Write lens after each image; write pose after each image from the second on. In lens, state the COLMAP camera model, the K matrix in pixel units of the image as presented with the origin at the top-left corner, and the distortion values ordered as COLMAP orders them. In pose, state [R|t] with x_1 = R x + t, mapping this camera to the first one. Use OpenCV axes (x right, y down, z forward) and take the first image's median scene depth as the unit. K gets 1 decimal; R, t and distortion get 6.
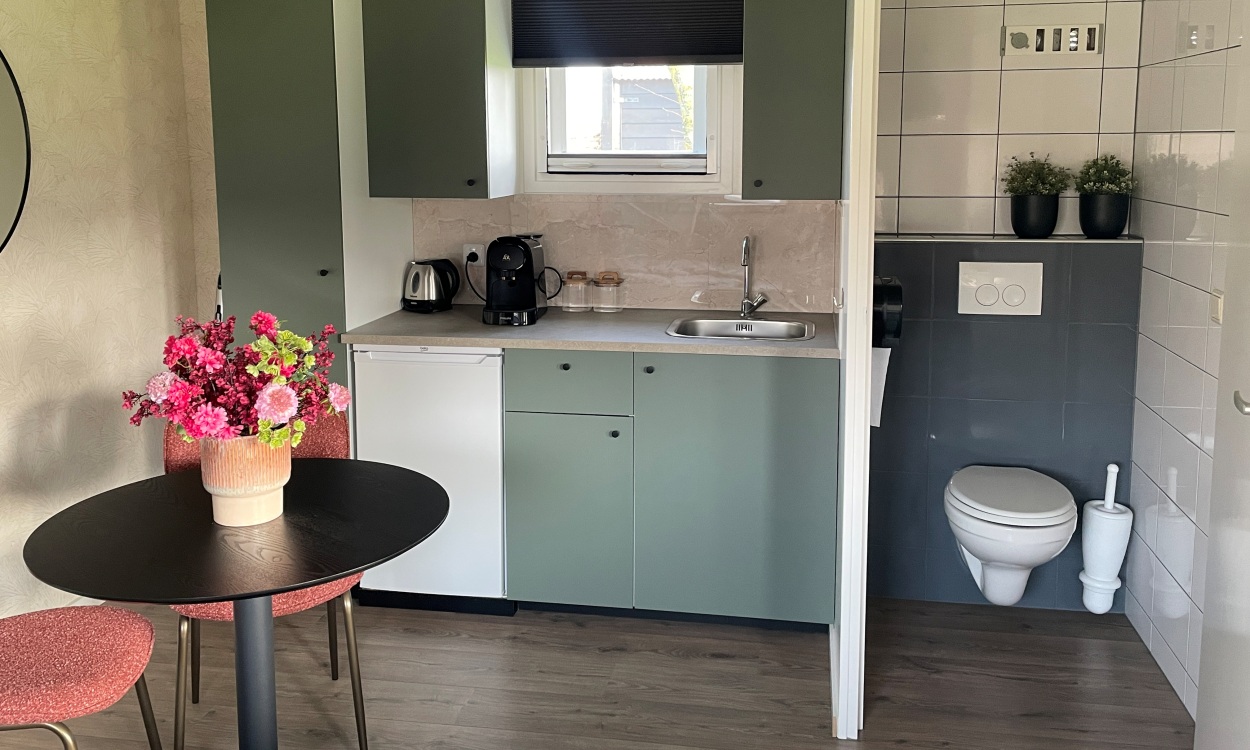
lens RADIAL K [[1071.5, 0, 628.2], [0, 1071.5, 276.9], [0, 0, 1]] dist [0.053634, -0.004668]
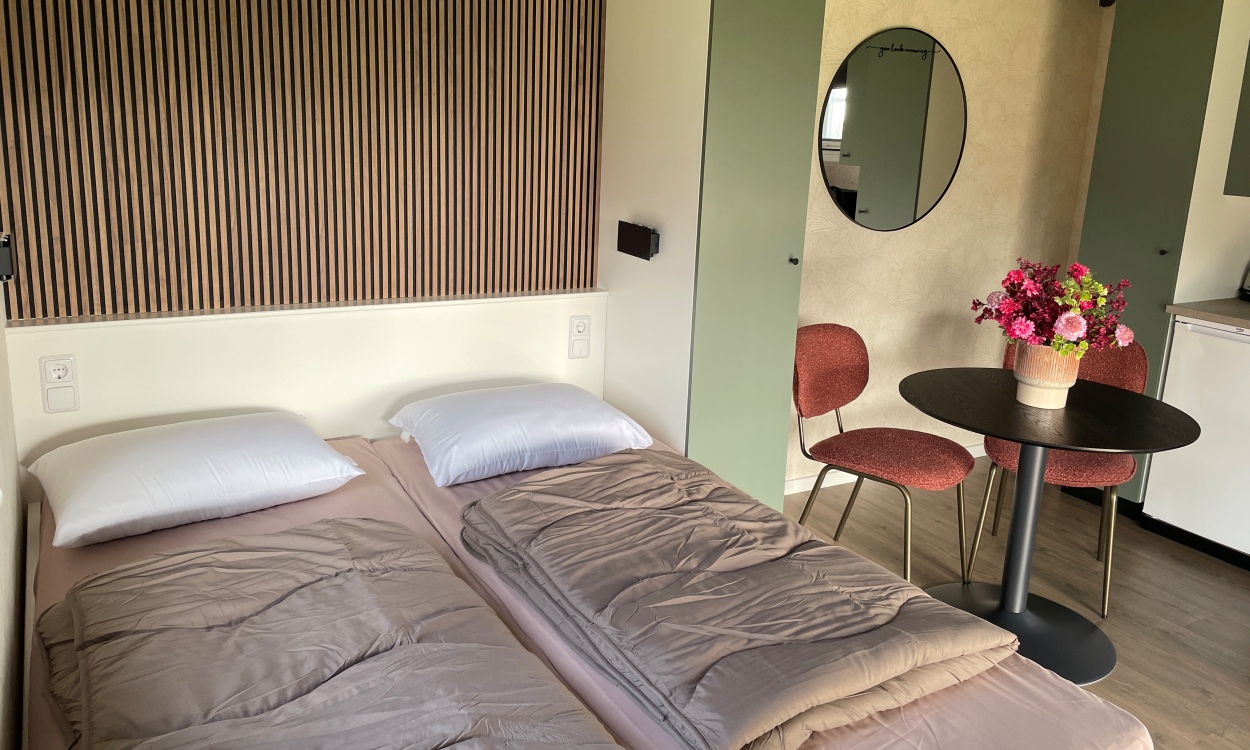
lens RADIAL K [[947.9, 0, 625.9], [0, 947.9, 332.1], [0, 0, 1]] dist [0.076996, -0.095978]
pose [[0.646734, 0.196106, -0.737074, 0.169216], [-0.142408, 0.980434, 0.135901, 0.027048], [0.749303, 0.017073, 0.662007, -0.204221]]
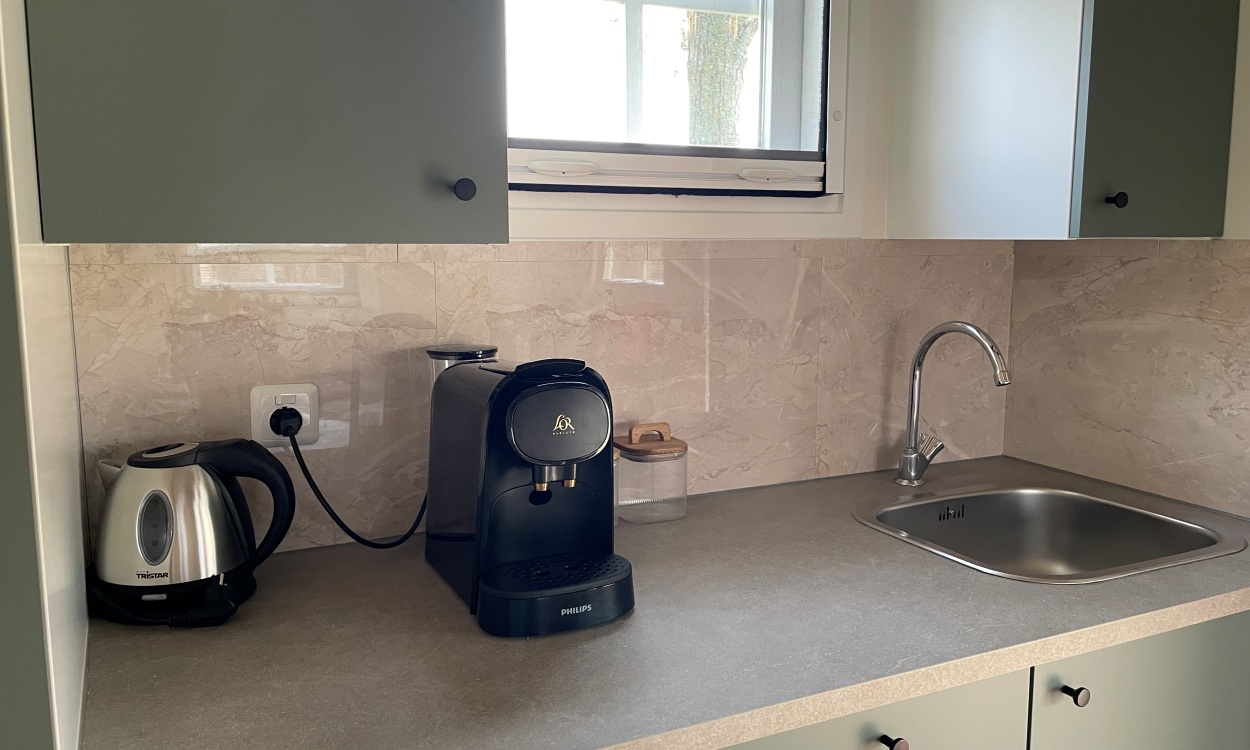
lens RADIAL K [[988.7, 0, 624.7], [0, 988.7, 356.6], [0, 0, 1]] dist [0.007491, 0.000685]
pose [[0.807172, -0.071441, 0.585977, -0.332890], [0.072065, 0.997151, 0.022303, -0.053657], [-0.585901, 0.024226, 0.810021, 0.911343]]
